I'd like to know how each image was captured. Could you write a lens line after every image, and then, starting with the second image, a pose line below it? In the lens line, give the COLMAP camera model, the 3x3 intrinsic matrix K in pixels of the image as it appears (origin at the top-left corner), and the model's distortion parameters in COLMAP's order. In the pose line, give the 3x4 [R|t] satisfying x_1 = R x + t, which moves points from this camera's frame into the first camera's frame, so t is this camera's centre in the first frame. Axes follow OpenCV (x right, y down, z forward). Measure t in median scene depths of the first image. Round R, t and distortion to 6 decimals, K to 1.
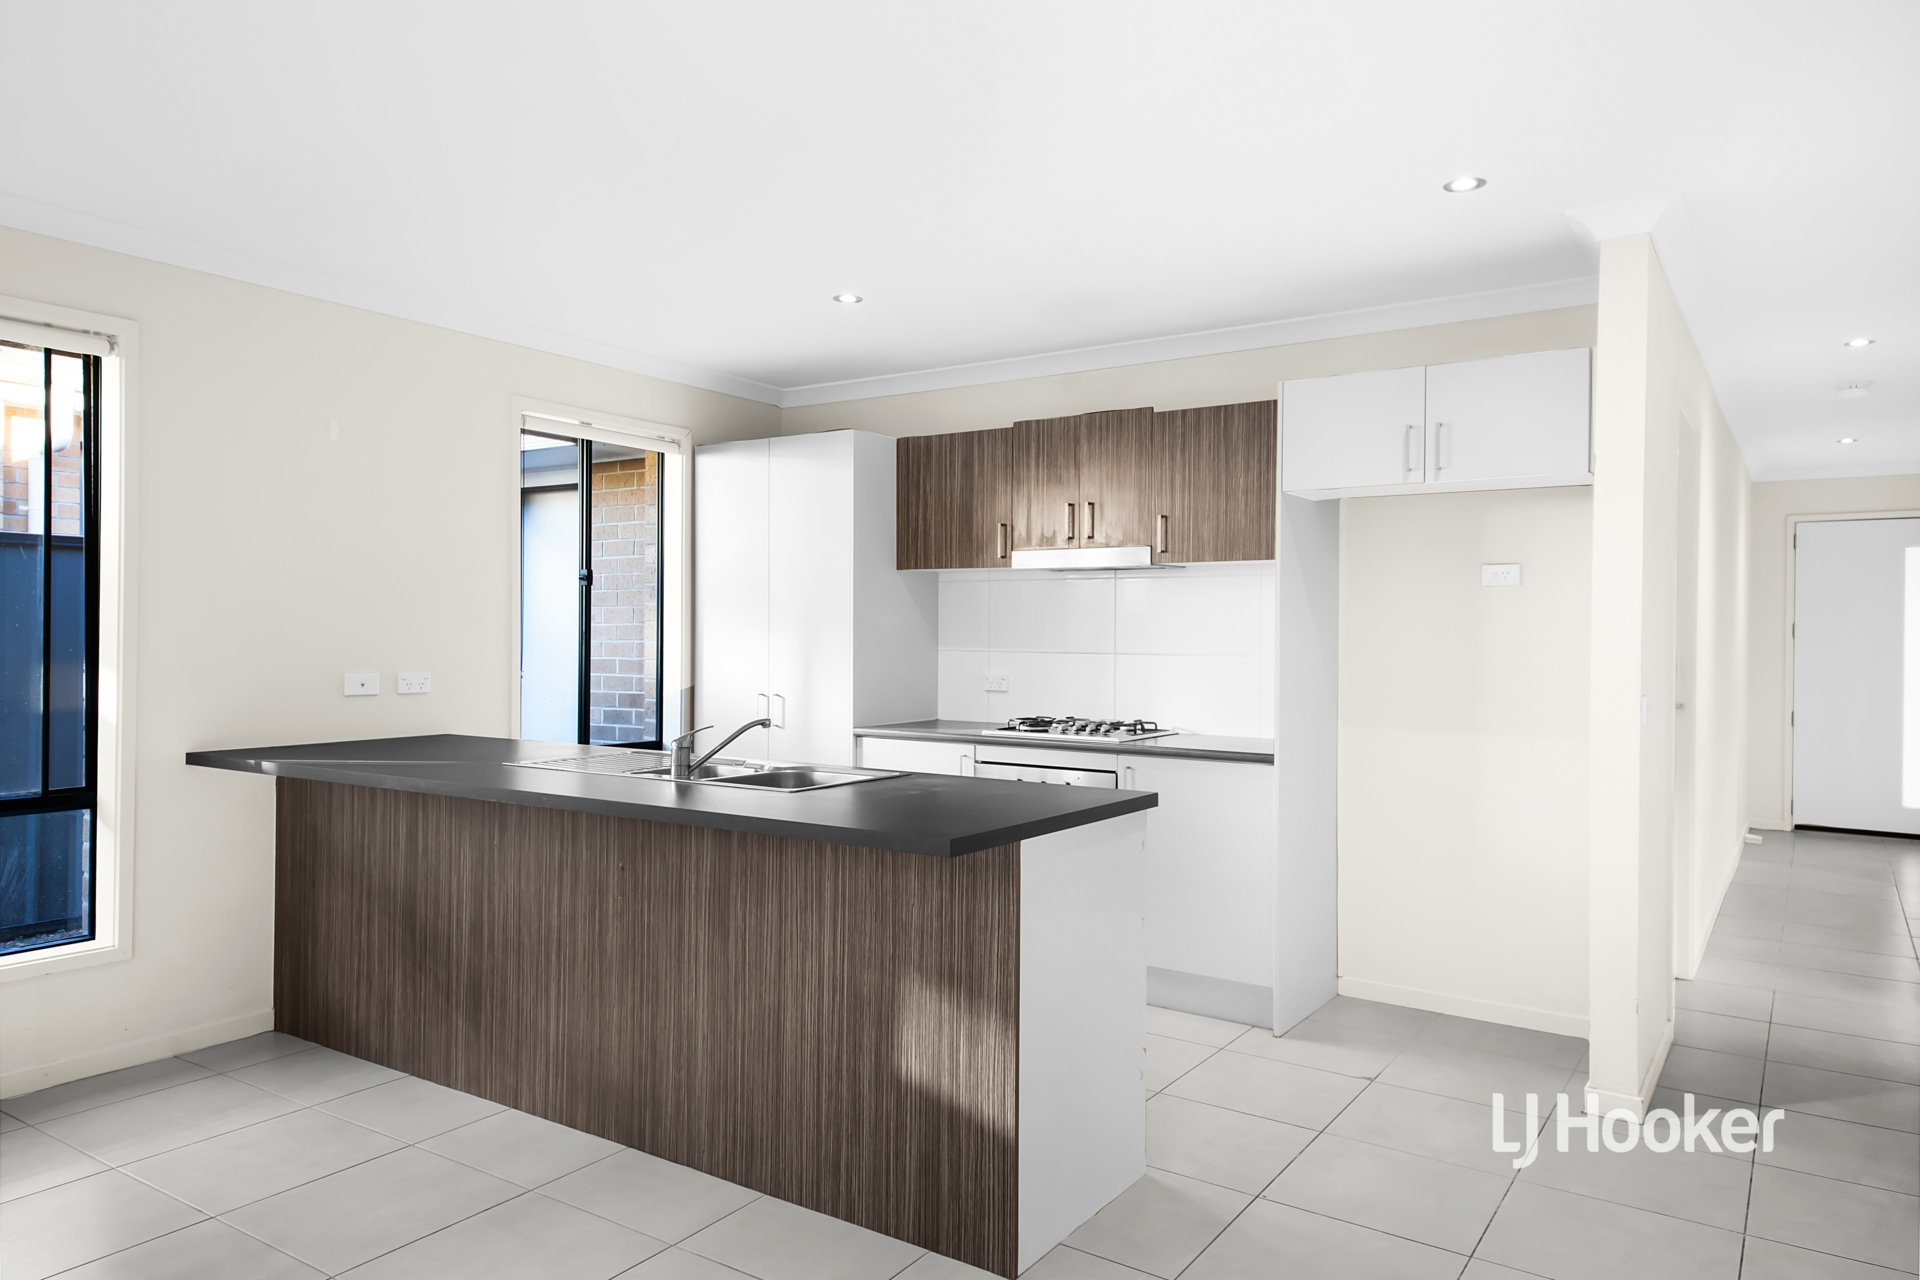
lens RADIAL K [[1262.7, 0, 956.1], [0, 1262.7, 634.9], [0, 0, 1]] dist [0.063109, -0.006376]
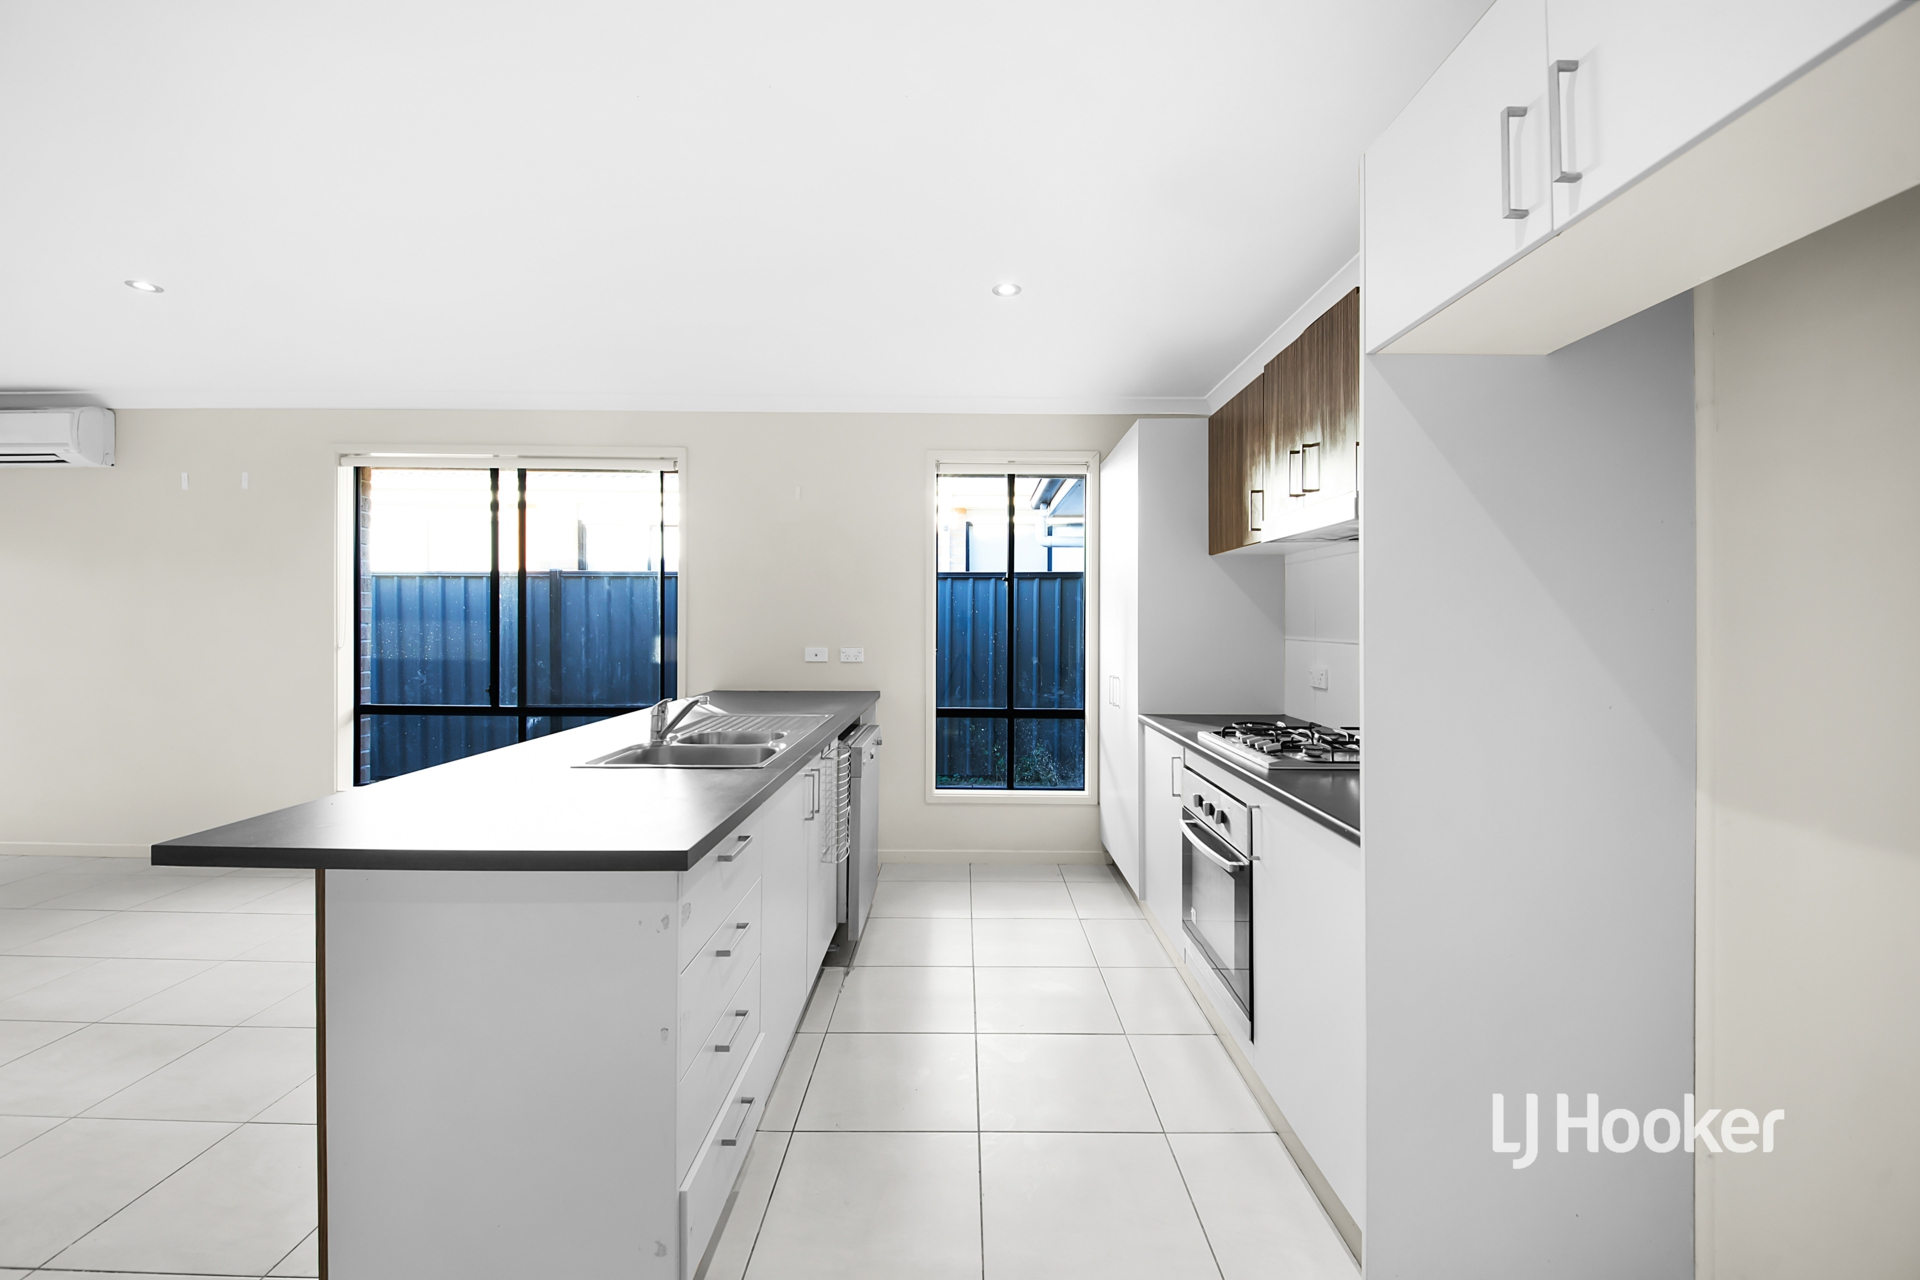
lens RADIAL K [[757.2, 0, 955.8], [0, 757.2, 636.5], [0, 0, 1]] dist [0.000550, -0.000057]
pose [[0.556860, 0.013502, -0.830497, 0.459127], [0.000123, 0.999867, 0.016338, 0.001398], [0.830606, -0.009200, 0.556784, 0.725896]]
